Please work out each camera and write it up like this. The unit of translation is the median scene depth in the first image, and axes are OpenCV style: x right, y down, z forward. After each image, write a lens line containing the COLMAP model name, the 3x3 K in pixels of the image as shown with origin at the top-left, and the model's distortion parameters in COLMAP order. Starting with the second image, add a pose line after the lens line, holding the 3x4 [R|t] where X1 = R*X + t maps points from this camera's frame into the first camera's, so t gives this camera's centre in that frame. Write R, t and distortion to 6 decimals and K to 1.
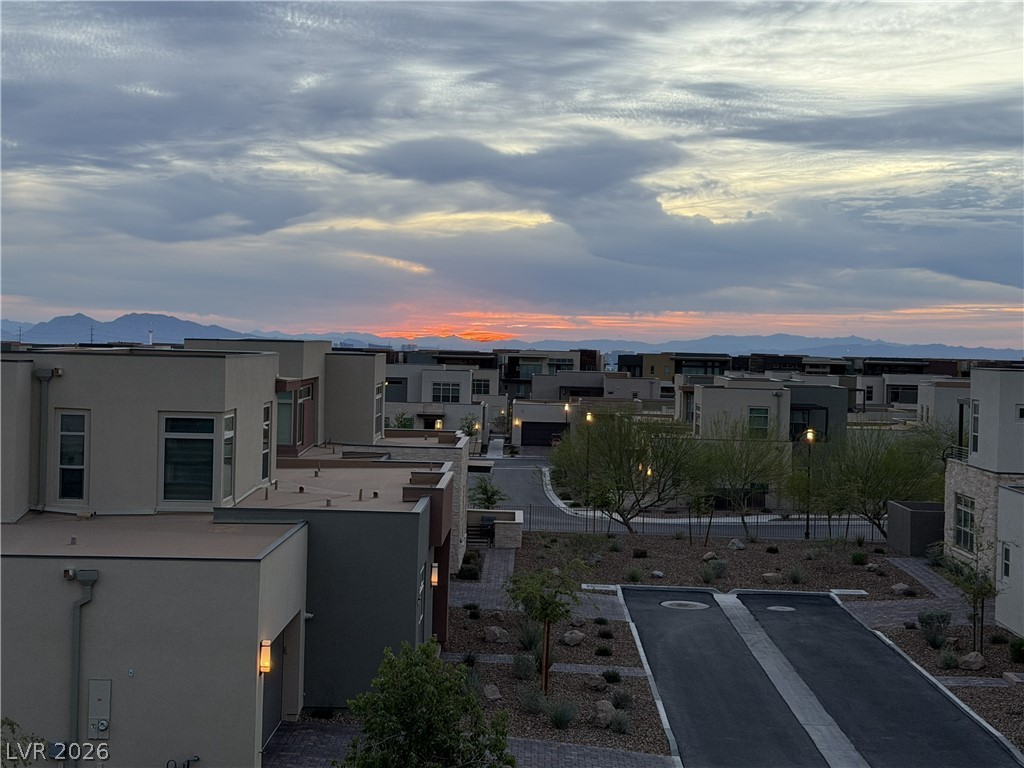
lens RADIAL K [[1437.1, 0, 512.0], [0, 1437.1, 384.0], [0, 0, 1]] dist [0.128467, 0.013116]
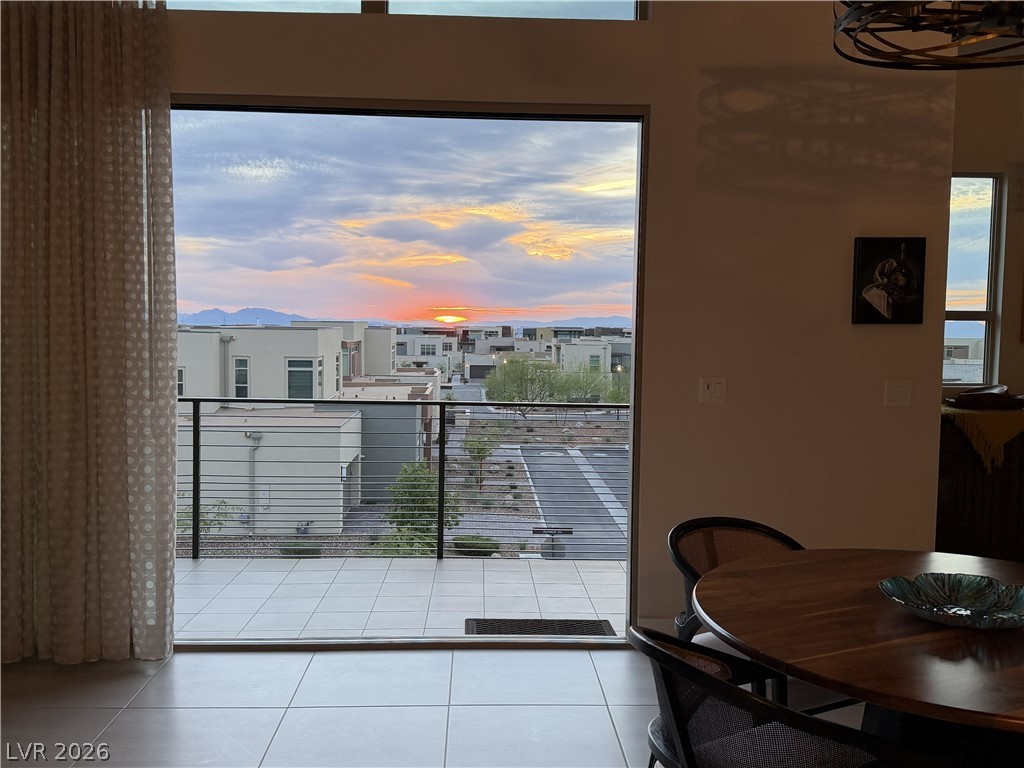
lens RADIAL K [[904.5, 0, 512.0], [0, 904.5, 384.0], [0, 0, 1]] dist [0.088357, -0.011861]
pose [[0.998817, -0.013759, 0.046632, 0.007152], [0.011999, 0.999213, 0.037814, 0.008219], [-0.047115, -0.037210, 0.998196, -0.181277]]
